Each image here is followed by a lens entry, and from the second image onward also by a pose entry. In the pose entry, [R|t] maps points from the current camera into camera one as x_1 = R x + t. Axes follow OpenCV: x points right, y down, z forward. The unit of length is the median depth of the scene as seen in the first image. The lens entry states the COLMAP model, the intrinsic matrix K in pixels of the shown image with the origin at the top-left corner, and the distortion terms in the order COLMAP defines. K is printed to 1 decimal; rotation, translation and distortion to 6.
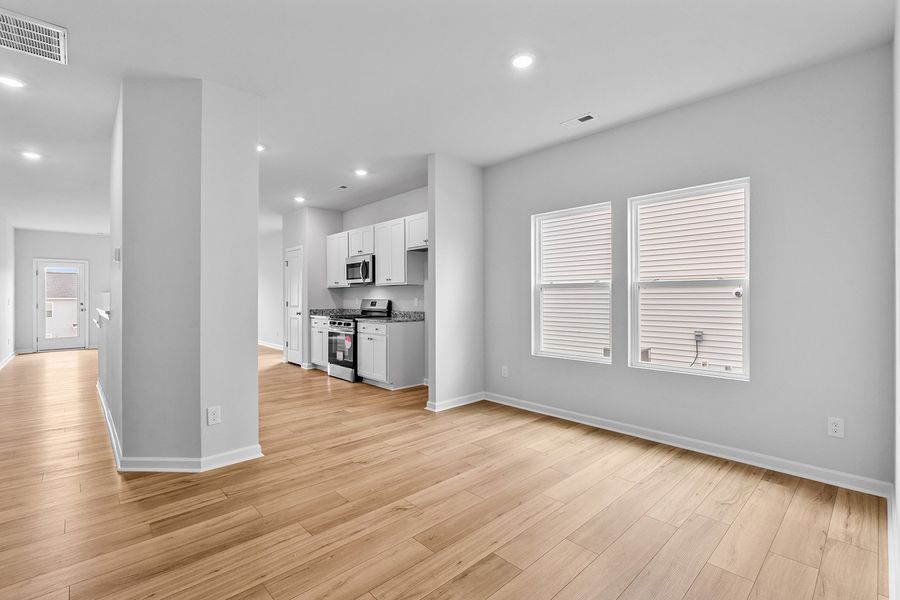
lens RADIAL K [[403.4, 0, 453.1], [0, 403.4, 294.0], [0, 0, 1]] dist [-0.002379, 0.000645]
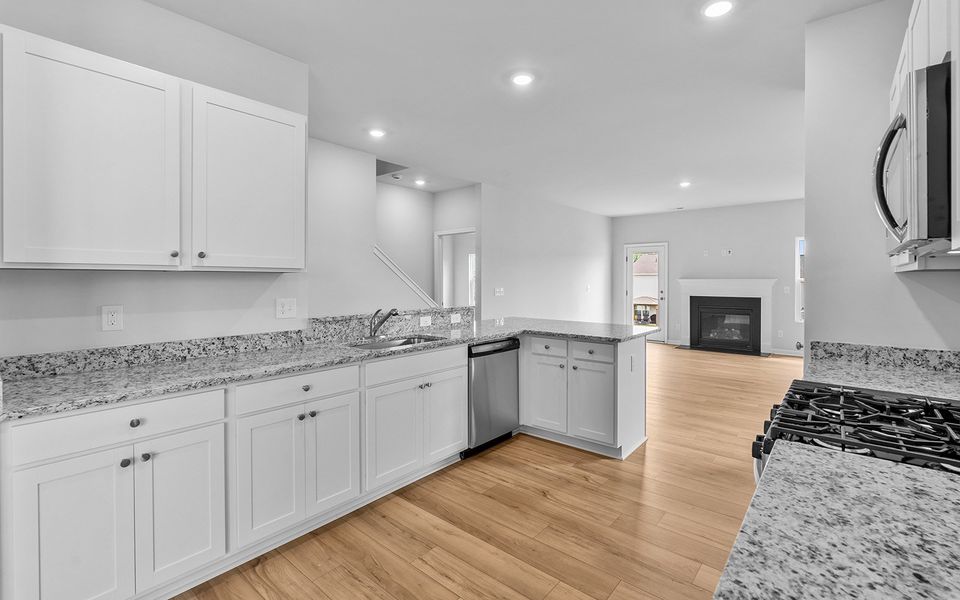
lens RADIAL K [[430.2, 0, 481.5], [0, 430.2, 282.2], [0, 0, 1]] dist [-0.001100, -0.000189]
pose [[0.115214, 0.011886, -0.993270, -0.056208], [0.004256, 0.999913, 0.012459, -0.017378], [0.993332, -0.005663, 0.115153, 0.850431]]
